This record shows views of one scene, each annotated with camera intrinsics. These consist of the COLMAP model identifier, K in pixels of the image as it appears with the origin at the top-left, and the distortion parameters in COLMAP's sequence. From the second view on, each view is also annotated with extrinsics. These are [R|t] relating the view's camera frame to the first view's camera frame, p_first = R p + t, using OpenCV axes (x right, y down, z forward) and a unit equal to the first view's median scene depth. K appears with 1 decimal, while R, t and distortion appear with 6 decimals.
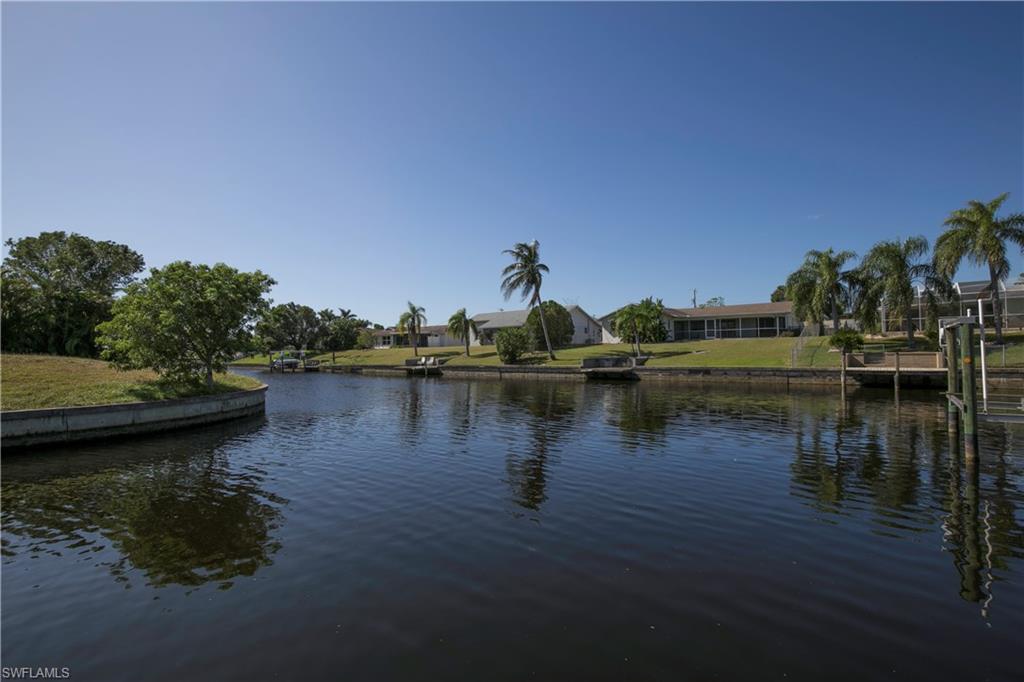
lens RADIAL K [[482.9, 0, 521.2], [0, 482.9, 351.7], [0, 0, 1]] dist [-0.012604, 0.000381]
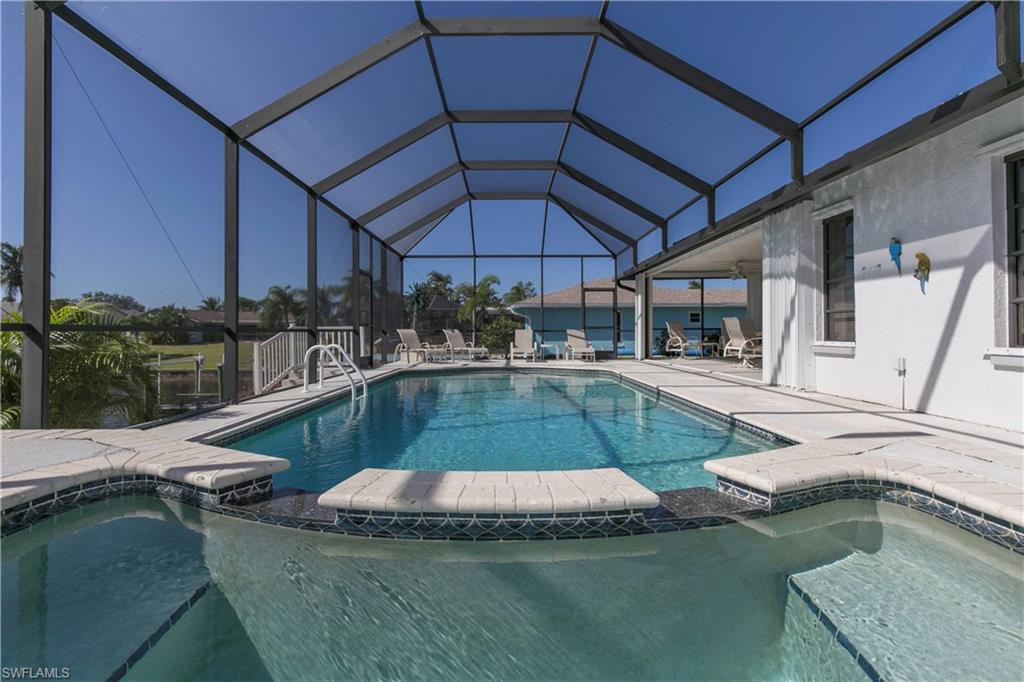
lens RADIAL K [[475.8, 0, 510.2], [0, 475.8, 328.4], [0, 0, 1]] dist [0.000123, -0.000045]
pose [[0.764024, 0.020883, 0.644850, 0.160580], [-0.011332, 0.999756, -0.018950, -0.044110], [-0.645088, 0.007171, 0.764074, -0.381534]]
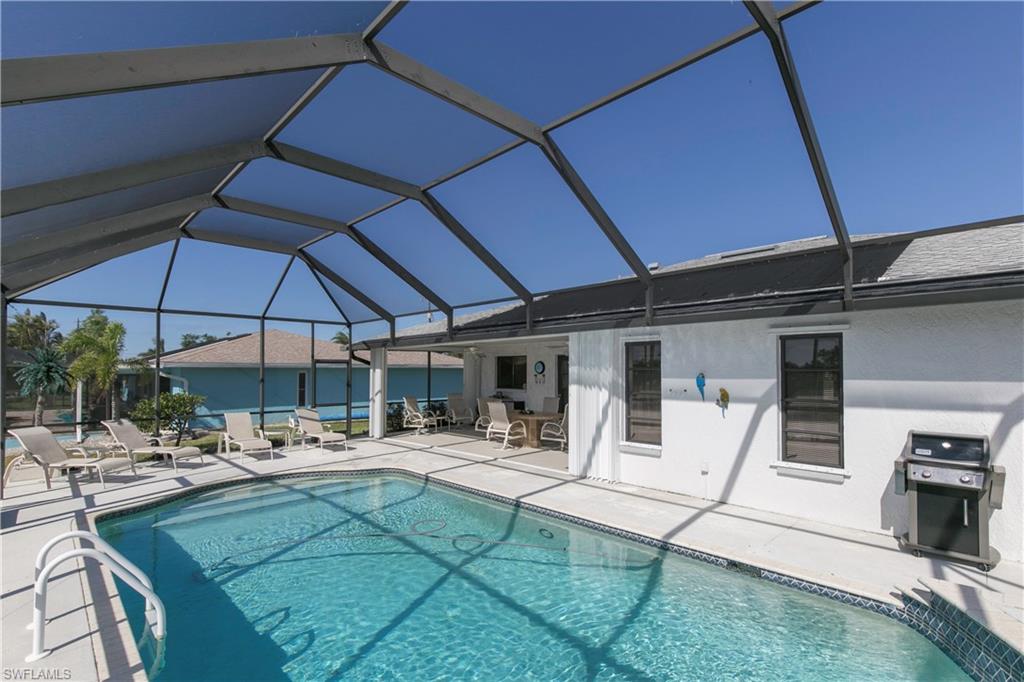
lens RADIAL K [[478.4, 0, 506.2], [0, 478.4, 370.1], [0, 0, 1]] dist [0.014930, -0.000086]
pose [[0.105733, 0.019303, 0.994207, 0.143667], [-0.003054, 0.999813, -0.019087, -0.065516], [-0.994390, -0.001018, 0.105772, -0.312026]]
